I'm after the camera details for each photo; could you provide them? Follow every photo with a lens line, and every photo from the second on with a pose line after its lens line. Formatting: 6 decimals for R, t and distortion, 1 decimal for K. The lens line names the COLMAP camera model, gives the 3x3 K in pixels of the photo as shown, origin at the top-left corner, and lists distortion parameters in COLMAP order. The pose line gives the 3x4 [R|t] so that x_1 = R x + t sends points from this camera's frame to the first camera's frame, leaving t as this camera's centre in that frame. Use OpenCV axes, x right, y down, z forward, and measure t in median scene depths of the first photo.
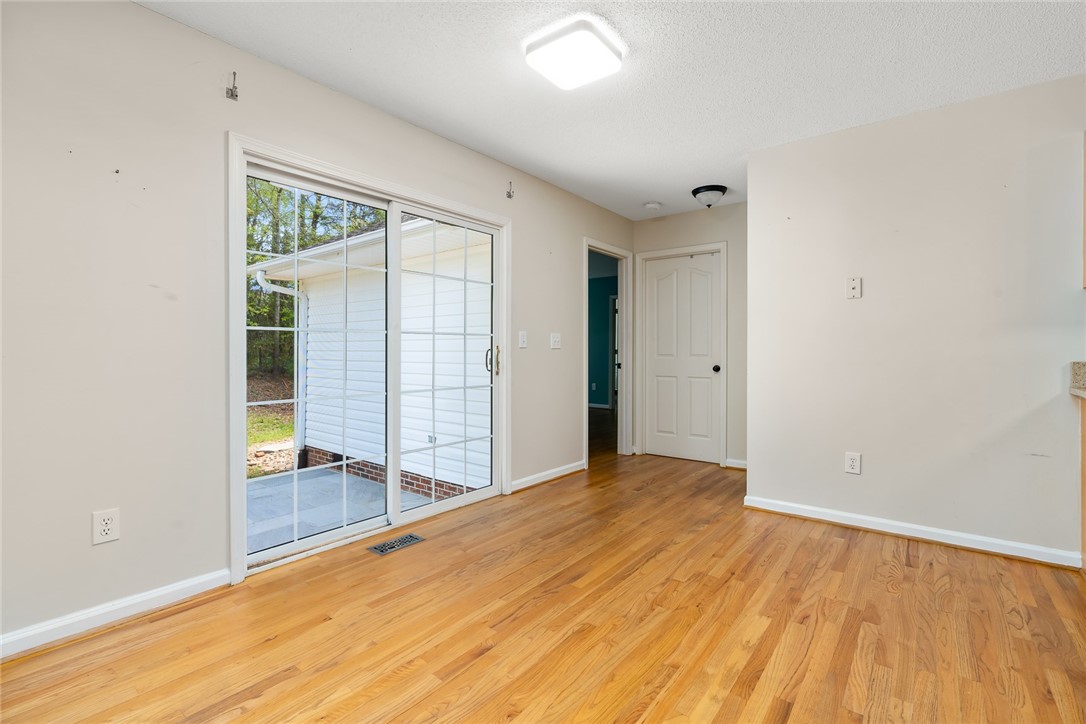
lens RADIAL K [[486.5, 0, 539.1], [0, 486.5, 356.5], [0, 0, 1]] dist [-0.006678, 0.002095]
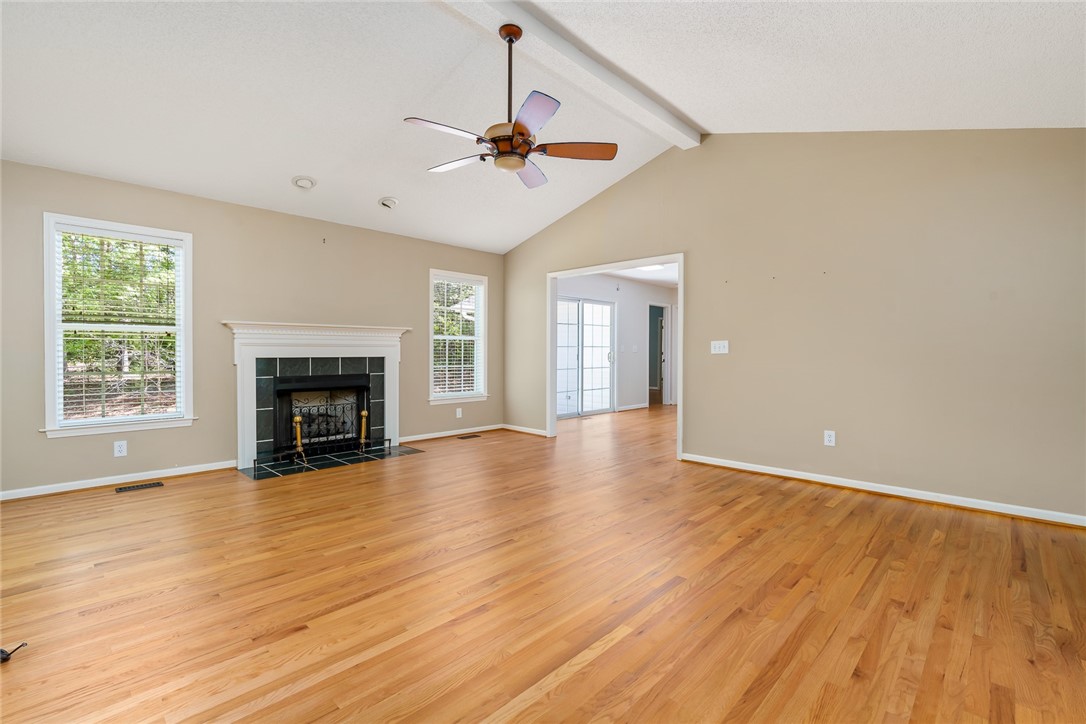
lens RADIAL K [[486.5, 0, 543.8], [0, 486.5, 362.2], [0, 0, 1]] dist [-0.006678, 0.002095]
pose [[0.996733, 0.002419, -0.080731, -0.170222], [-0.001593, 0.999946, 0.010292, 0.006405], [0.080752, -0.010129, 0.996683, -1.056820]]
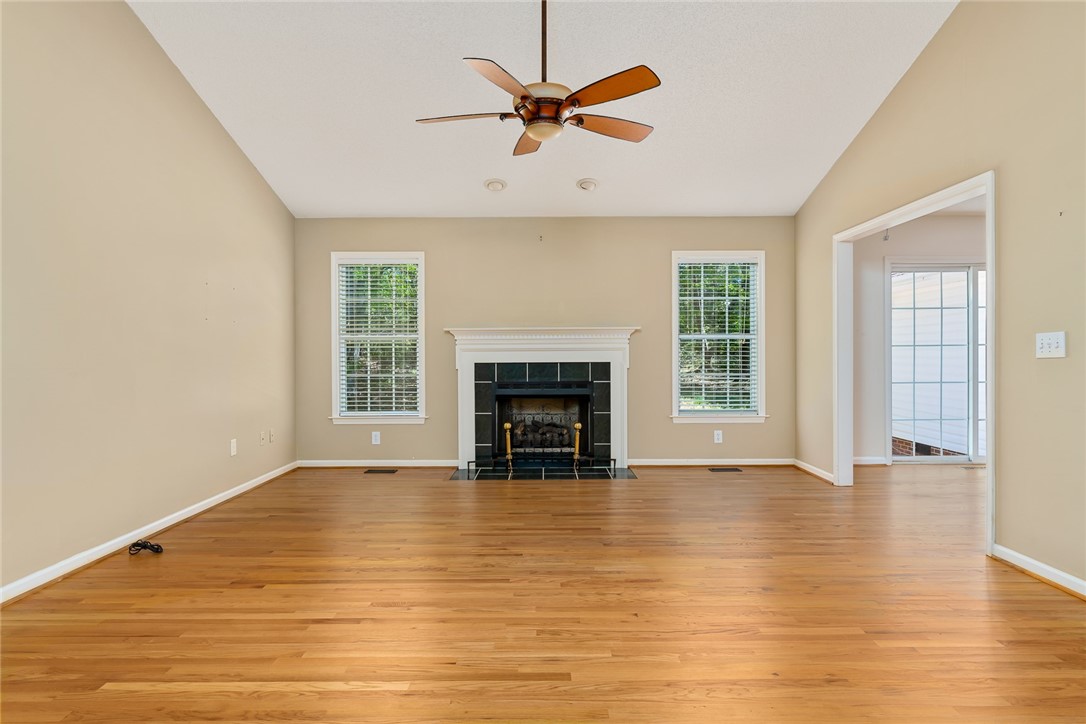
lens RADIAL K [[634.3, 0, 542.6], [0, 634.3, 358.5], [0, 0, 1]] dist [-0.000804, 0.001127]
pose [[0.631999, -0.001025, -0.774969, 0.410563], [-0.001585, 0.999995, -0.002616, 0.001084], [0.774968, 0.002881, 0.631994, -0.797531]]
